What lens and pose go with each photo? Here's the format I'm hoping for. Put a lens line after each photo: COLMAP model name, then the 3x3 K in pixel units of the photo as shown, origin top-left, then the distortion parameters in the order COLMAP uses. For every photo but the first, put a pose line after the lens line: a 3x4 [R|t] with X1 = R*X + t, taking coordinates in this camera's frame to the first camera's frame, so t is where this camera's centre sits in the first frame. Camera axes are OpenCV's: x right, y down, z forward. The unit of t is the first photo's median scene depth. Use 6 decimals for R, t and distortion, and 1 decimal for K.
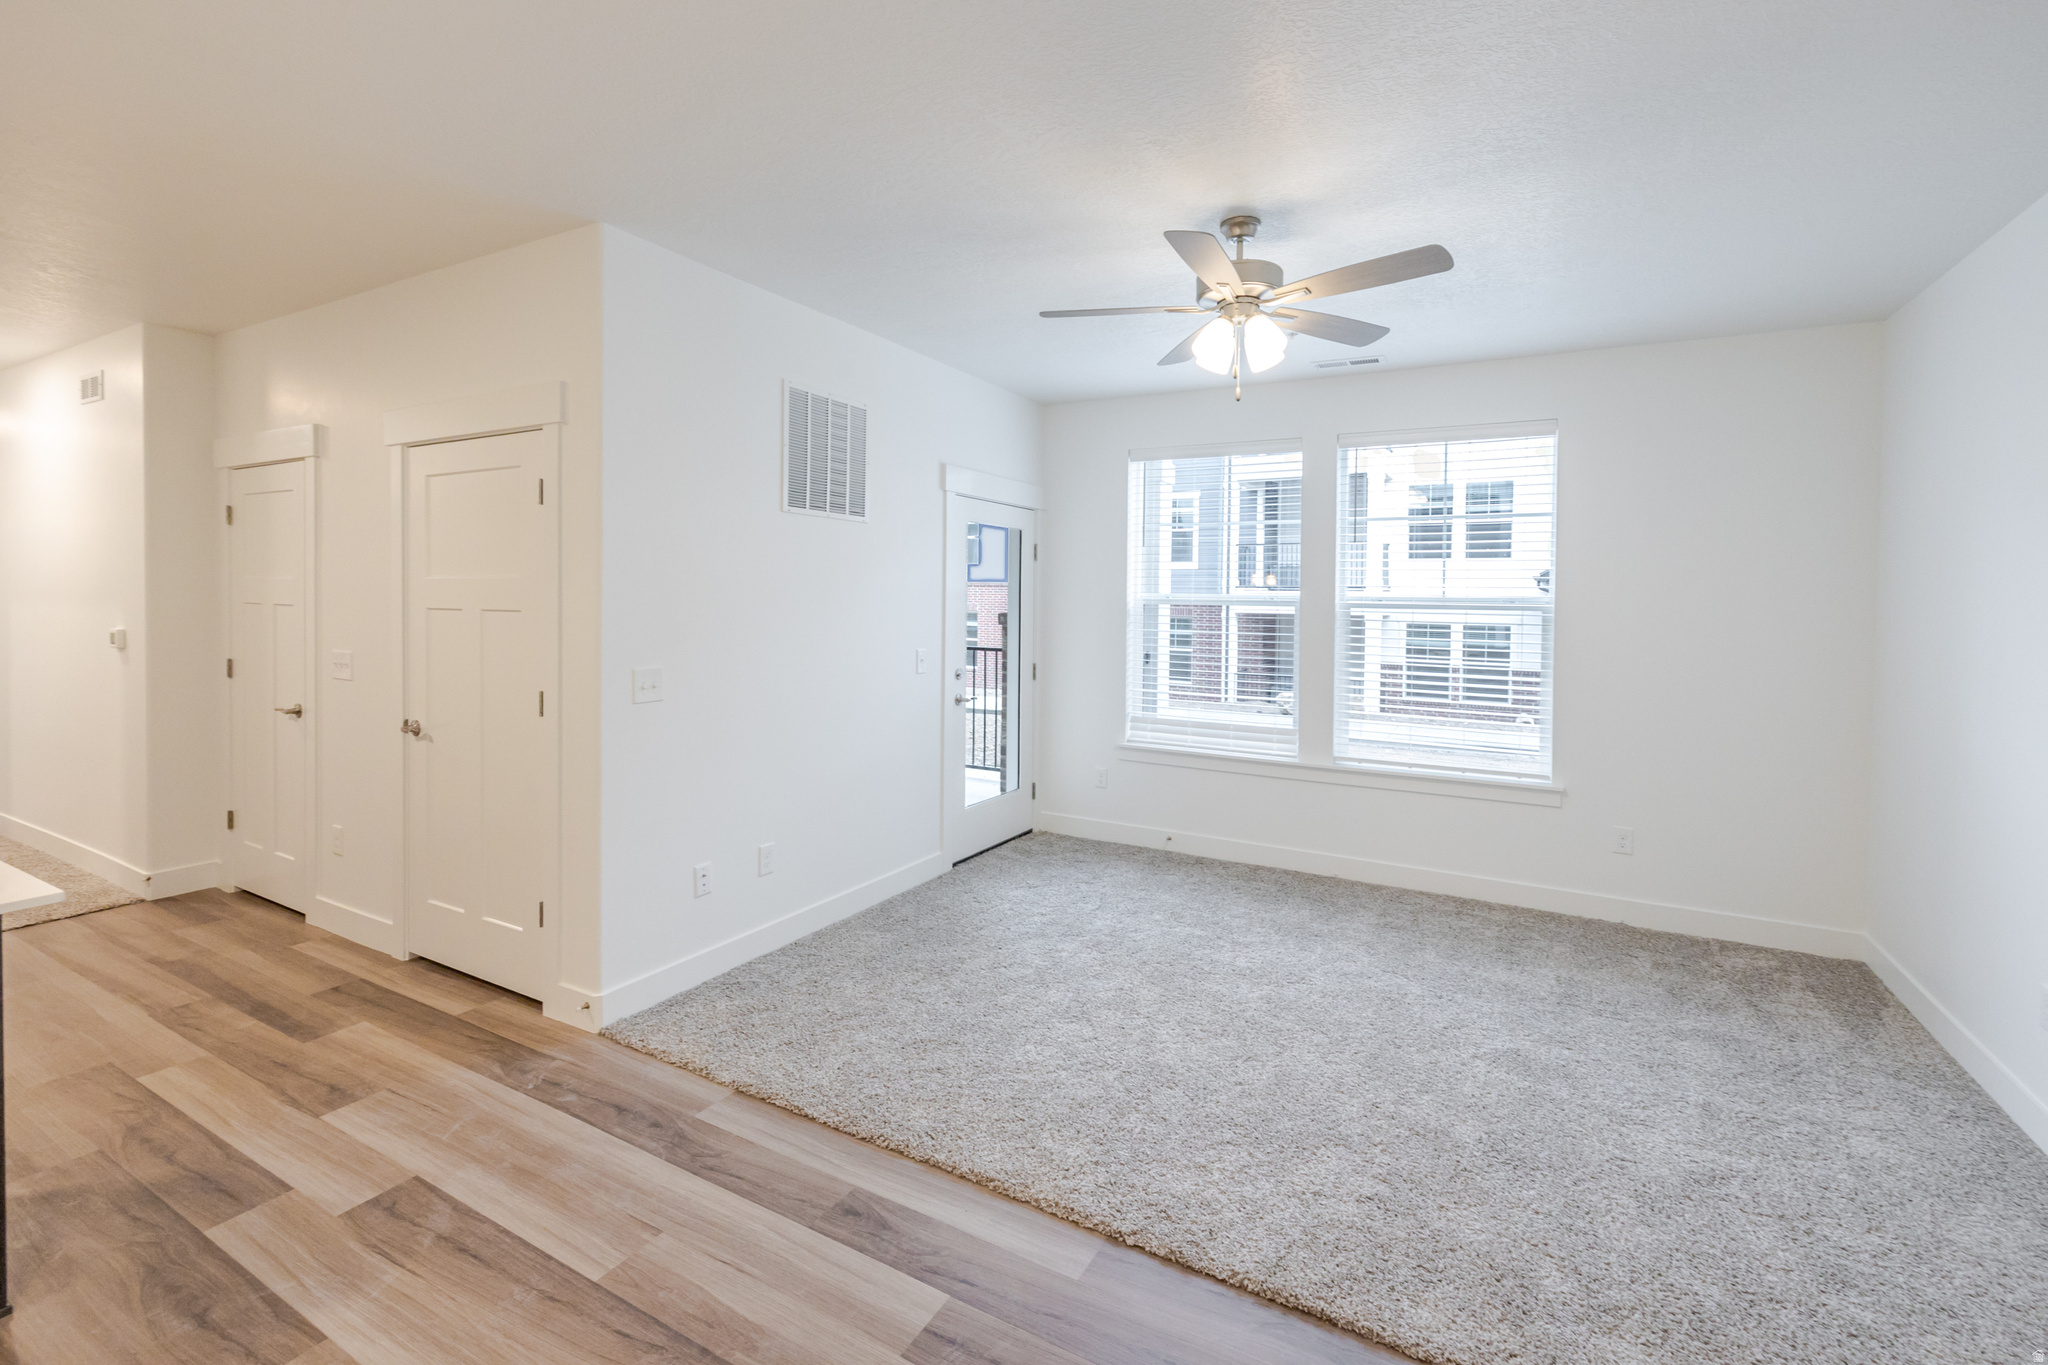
lens RADIAL K [[886.7, 0, 1013.3], [0, 886.7, 623.3], [0, 0, 1]] dist [0.001299, -0.000430]
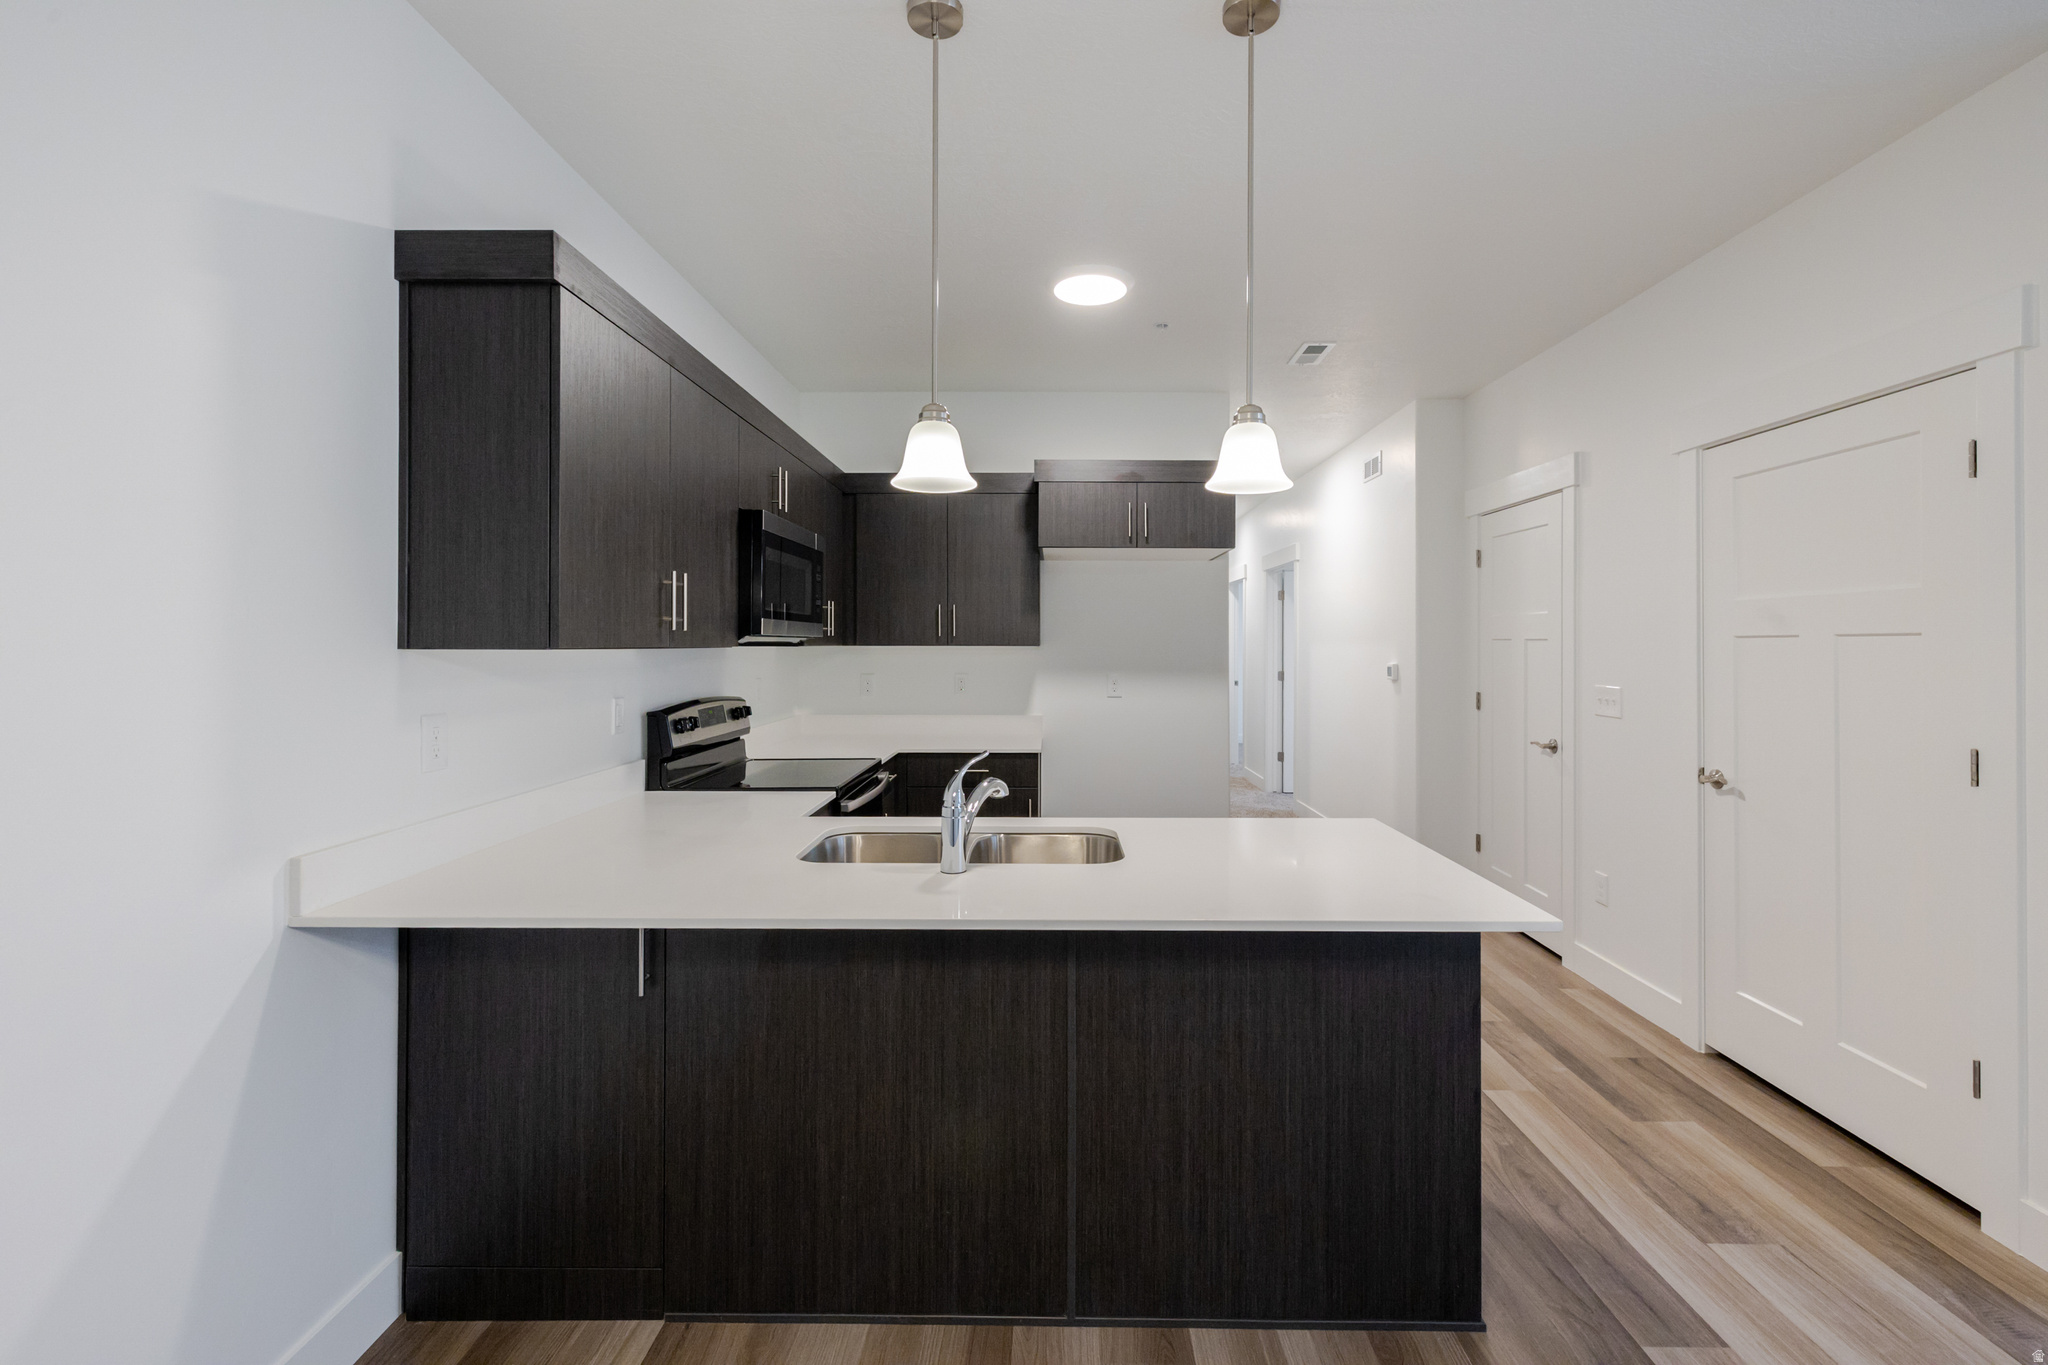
lens RADIAL K [[886.7, 0, 1047.5], [0, 886.7, 644.7], [0, 0, 1]] dist [0.001299, -0.000430]
pose [[0.474288, -0.013335, -0.880269, -0.243457], [-0.014882, 0.999621, -0.023162, 0.020242], [0.880244, 0.024086, 0.473909, 0.040541]]
